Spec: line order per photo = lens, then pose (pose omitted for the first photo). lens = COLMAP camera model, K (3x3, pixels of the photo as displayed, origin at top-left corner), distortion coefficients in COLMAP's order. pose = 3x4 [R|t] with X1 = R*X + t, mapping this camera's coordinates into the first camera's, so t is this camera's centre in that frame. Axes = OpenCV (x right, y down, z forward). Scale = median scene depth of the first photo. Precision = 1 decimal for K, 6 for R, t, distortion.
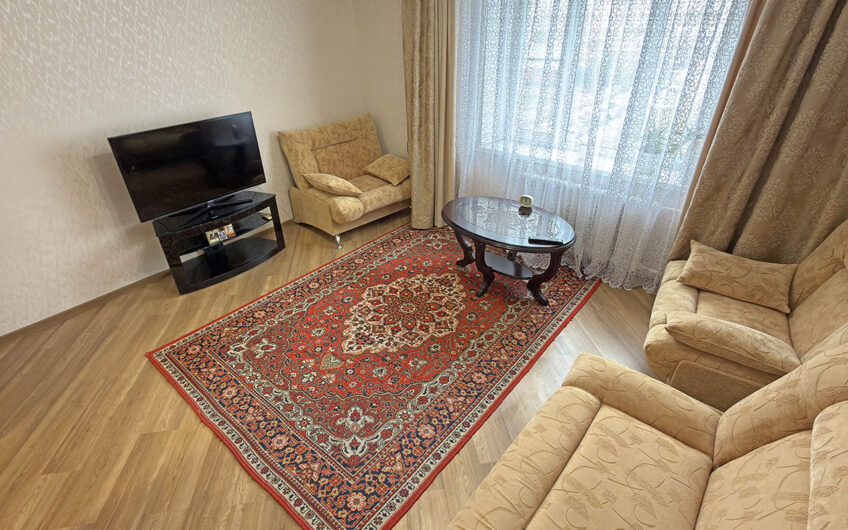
lens RADIAL K [[423.3, 0, 424.0], [0, 423.3, 265.0], [0, 0, 1]] dist [0.004252, 0.000949]
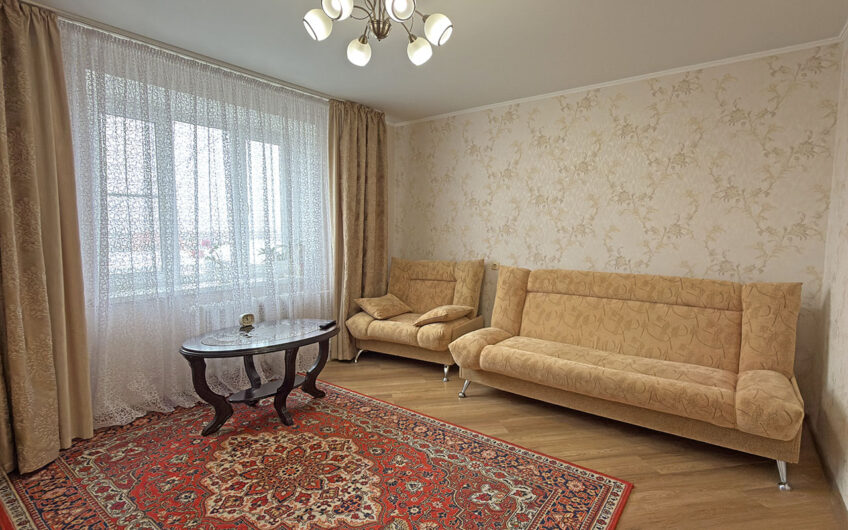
lens RADIAL K [[423.3, 0, 424.0], [0, 423.3, 265.0], [0, 0, 1]] dist [0.004252, 0.000949]
pose [[-0.046926, -0.067783, 0.996596, -0.801199], [0.513500, 0.854137, 0.082272, -0.148870], [-0.856806, 0.515612, -0.005275, 0.702239]]
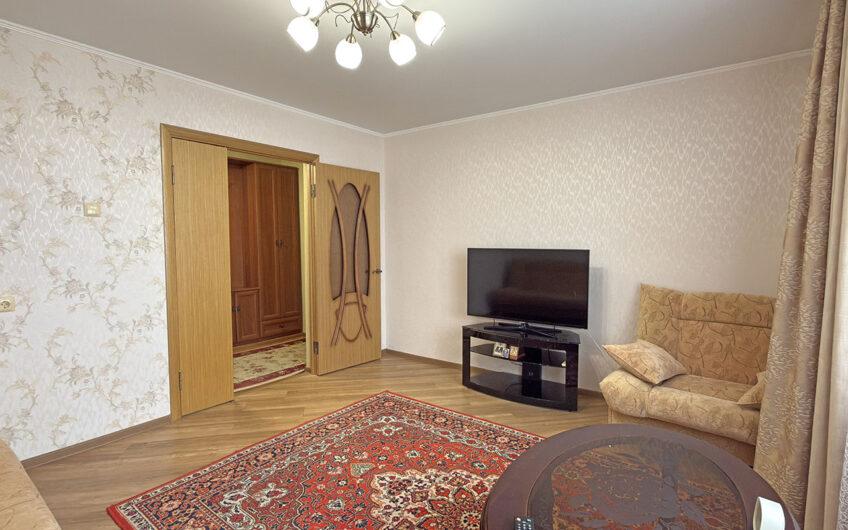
lens RADIAL K [[423.3, 0, 424.0], [0, 423.3, 265.0], [0, 0, 1]] dist [0.004252, 0.000949]
pose [[0.046482, 0.072807, -0.996262, 0.599940], [-0.514987, 0.856330, 0.038553, -0.223596], [0.855937, 0.511270, 0.077299, 0.773744]]
